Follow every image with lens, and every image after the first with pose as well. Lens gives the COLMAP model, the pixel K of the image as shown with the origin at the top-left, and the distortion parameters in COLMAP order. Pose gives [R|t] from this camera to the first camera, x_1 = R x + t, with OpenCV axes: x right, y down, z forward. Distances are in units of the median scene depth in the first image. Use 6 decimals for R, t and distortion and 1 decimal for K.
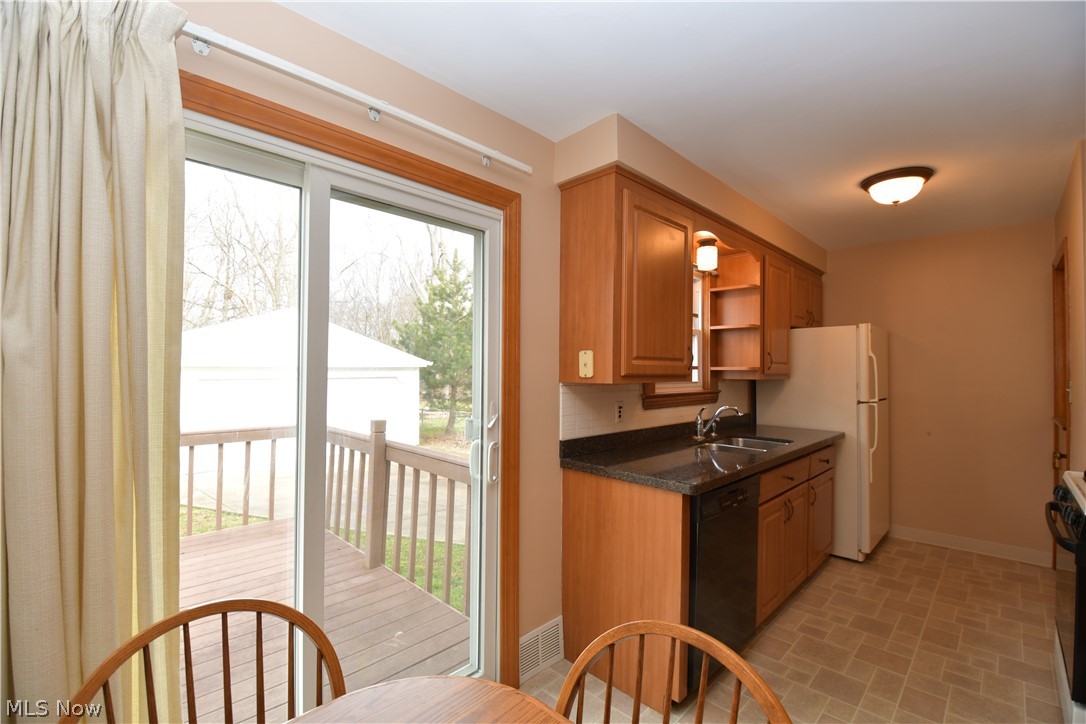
lens RADIAL K [[477.3, 0, 544.1], [0, 477.3, 363.9], [0, 0, 1]] dist [0.002113, -0.015567]
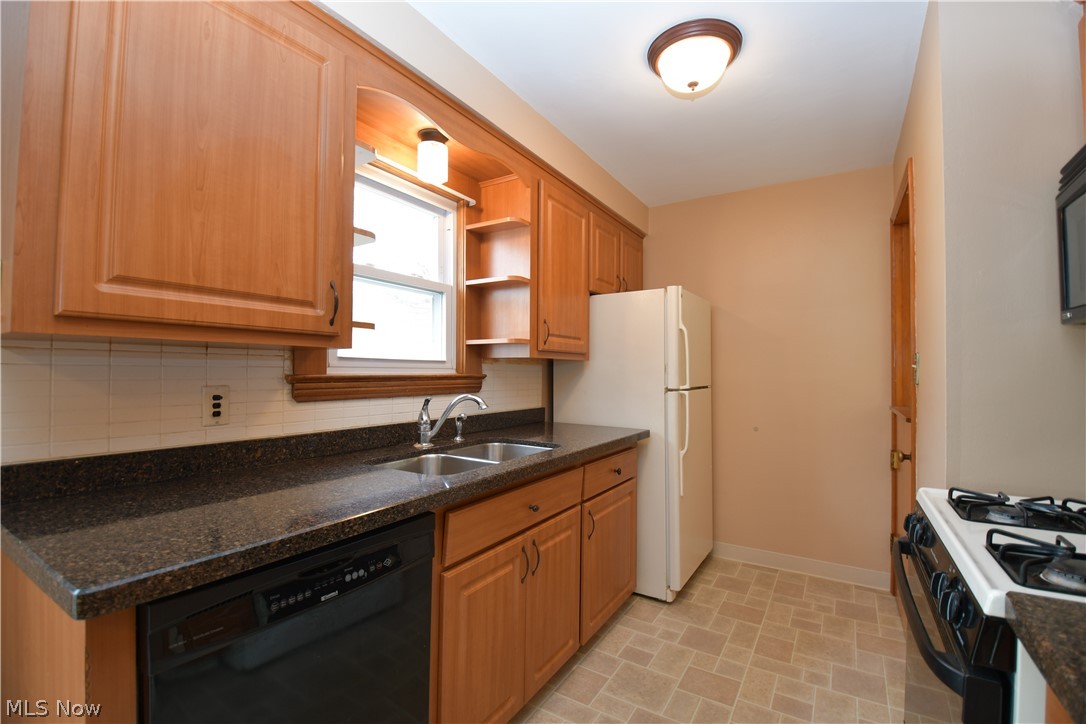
lens RADIAL K [[477.3, 0, 539.7], [0, 477.3, 364.2], [0, 0, 1]] dist [0.002113, -0.015567]
pose [[0.978598, 0.002877, 0.205760, 0.325862], [-0.002601, 0.999995, -0.001613, 0.044201], [-0.205764, 0.001043, 0.978601, 0.321157]]
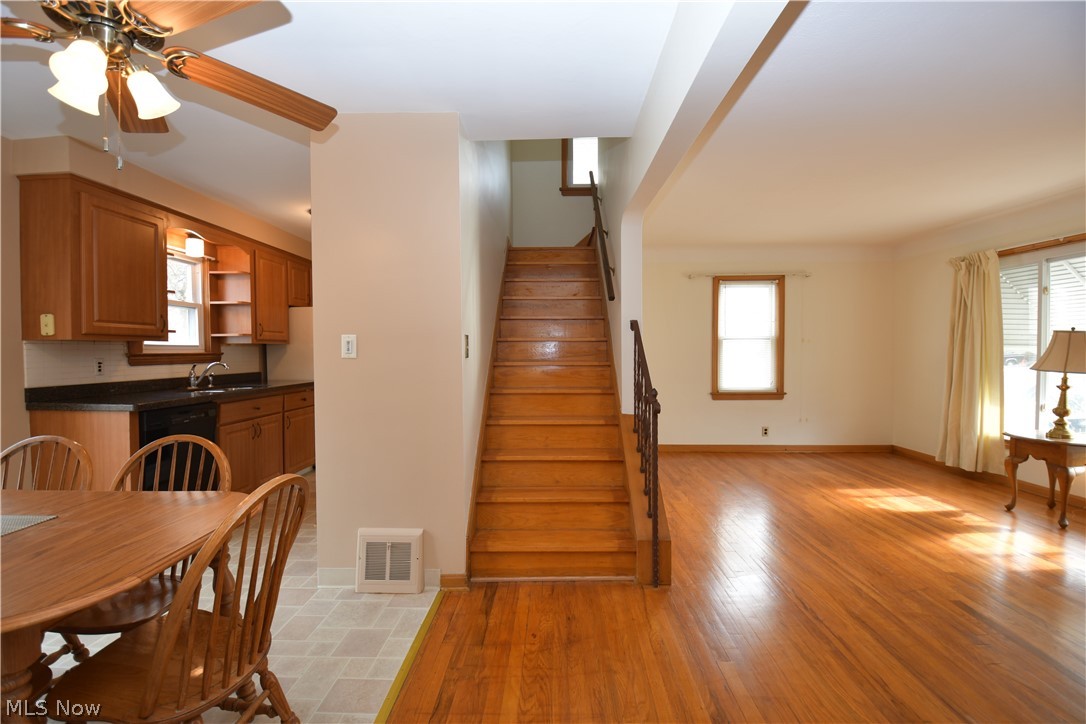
lens RADIAL K [[477.3, 0, 544.1], [0, 477.3, 362.3], [0, 0, 1]] dist [0.002113, -0.015567]
pose [[0.723963, -0.028451, 0.689252, 0.122085], [0.003417, 0.999285, 0.037660, 0.038576], [-0.689831, -0.024909, 0.723542, -0.544416]]
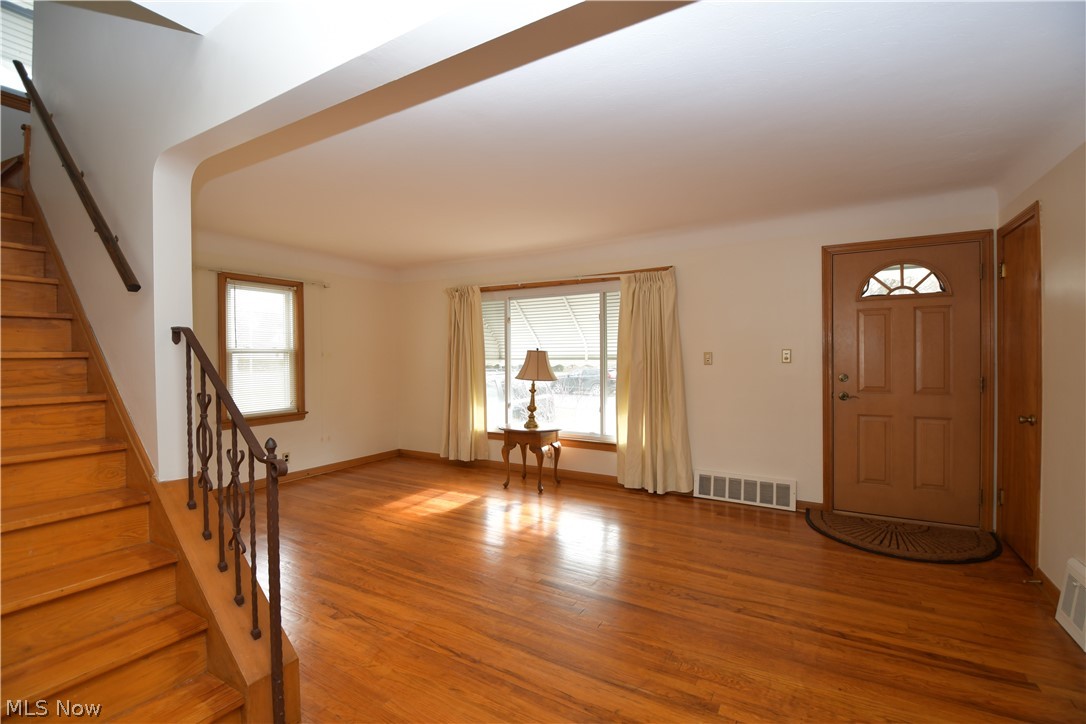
lens RADIAL K [[477.3, 0, 547.9], [0, 477.3, 357.4], [0, 0, 1]] dist [0.002113, -0.015567]
pose [[-0.250529, -0.009837, 0.968059, 0.225132], [-0.006127, 0.999944, 0.008575, 0.020374], [-0.968090, -0.003782, -0.250575, -0.267187]]
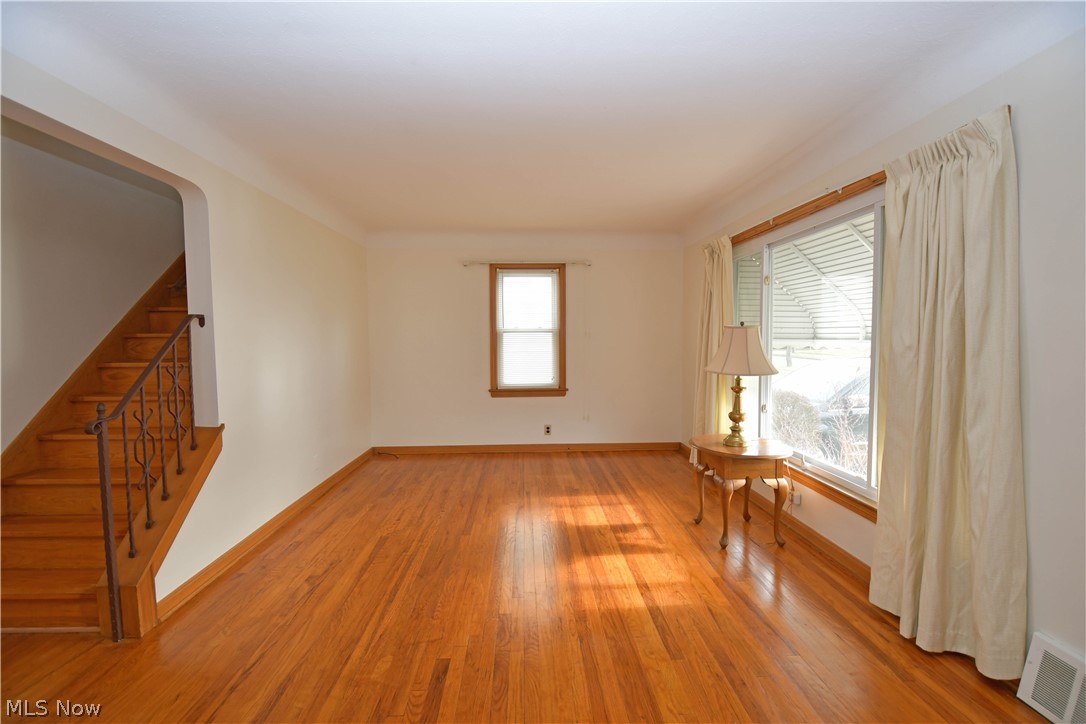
lens RADIAL K [[477.3, 0, 546.0], [0, 477.3, 361.5], [0, 0, 1]] dist [0.002113, -0.015567]
pose [[0.676319, -0.049959, 0.734912, 0.719470], [0.005094, 0.997991, 0.063155, 0.021115], [-0.736591, -0.038969, 0.675215, -0.949181]]
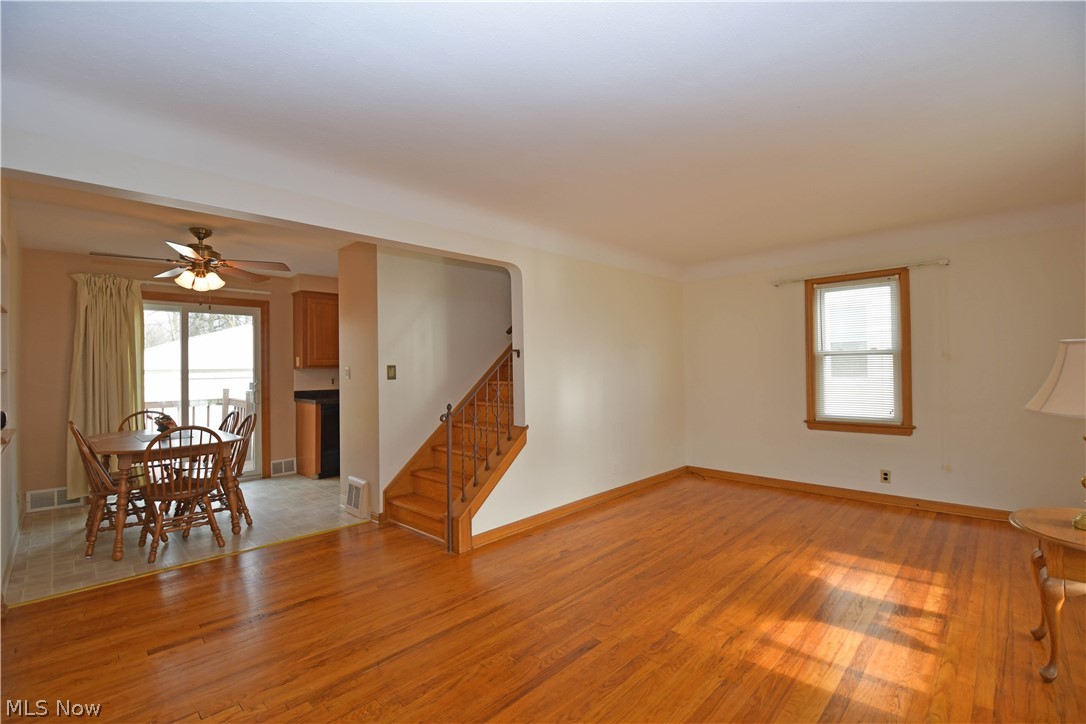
lens RADIAL K [[477.3, 0, 543.0], [0, 477.3, 358.9], [0, 0, 1]] dist [0.002113, -0.015567]
pose [[0.999679, -0.022689, 0.011241, 0.973794], [0.022774, 0.999713, -0.007433, 0.025356], [-0.011069, 0.007686, 0.999909, -1.159766]]
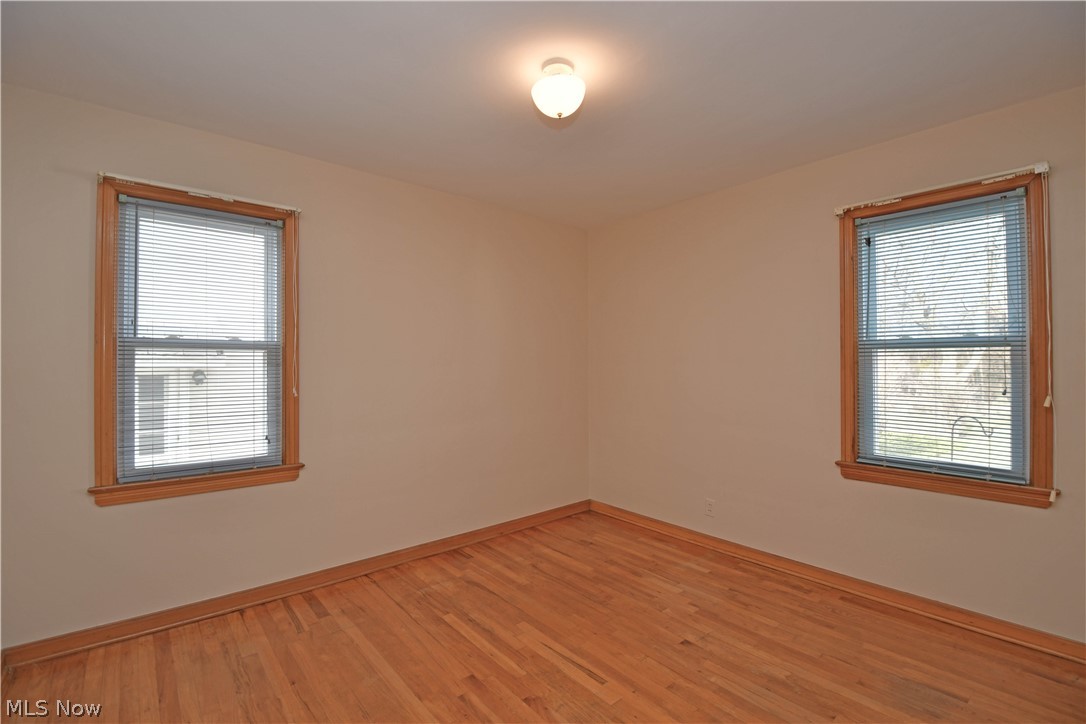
lens RADIAL K [[477.3, 0, 540.4], [0, 477.3, 367.8], [0, 0, 1]] dist [0.002113, -0.015567]
pose [[0.087992, -0.008810, 0.996082, 1.206845], [-0.004549, 0.999947, 0.009246, 0.045482], [-0.996111, -0.005345, 0.087947, -0.364436]]
